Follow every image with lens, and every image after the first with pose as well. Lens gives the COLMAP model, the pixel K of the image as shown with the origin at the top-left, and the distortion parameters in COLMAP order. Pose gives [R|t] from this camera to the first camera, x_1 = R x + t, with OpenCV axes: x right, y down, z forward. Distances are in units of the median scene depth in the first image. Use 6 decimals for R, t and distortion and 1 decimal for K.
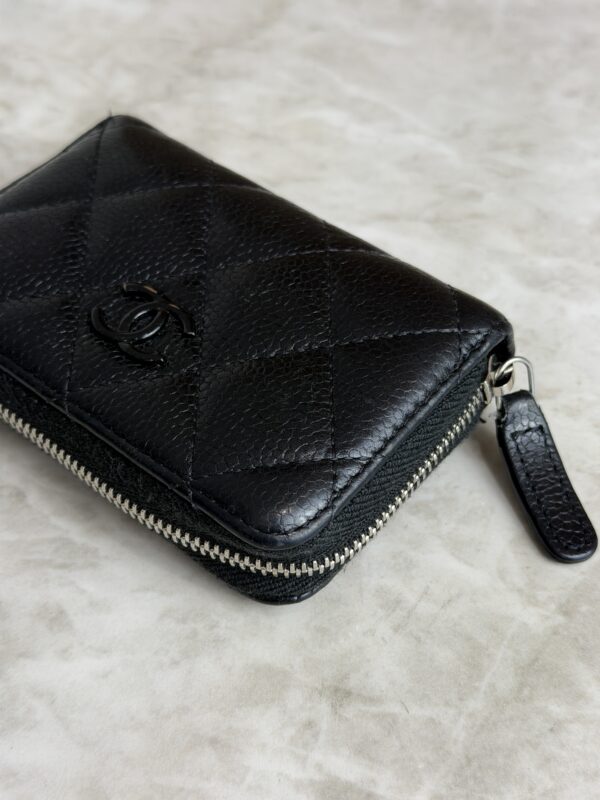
lens RADIAL K [[1134.4, 0, 303.8], [0, 1134.4, 399.5], [0, 0, 1]] dist [0.193294, -0.566076]
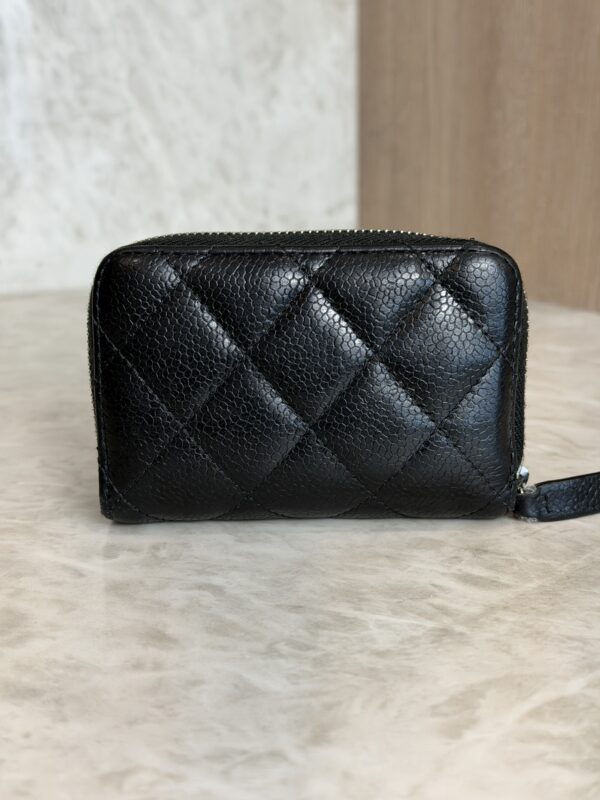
lens RADIAL K [[1134.4, 0, 303.8], [0, 1134.4, 399.5], [0, 0, 1]] dist [0.193294, -0.566076]
pose [[0.976299, 0.067321, -0.205691, 0.096352], [-0.173889, 0.809826, -0.560307, 0.924796], [0.128854, 0.582794, 0.802339, -0.270190]]
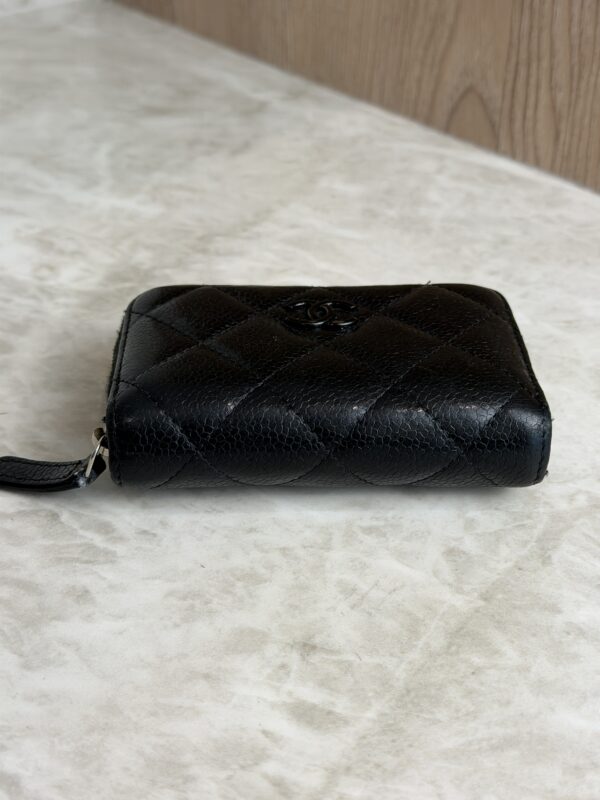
lens RADIAL K [[1134.4, 0, 303.8], [0, 1134.4, 399.5], [0, 0, 1]] dist [0.193294, -0.566076]
pose [[0.999184, 0.029369, 0.027740, -0.015115], [-0.021042, 0.964507, -0.263216, 0.320985], [-0.034486, 0.262418, 0.964338, -0.282937]]
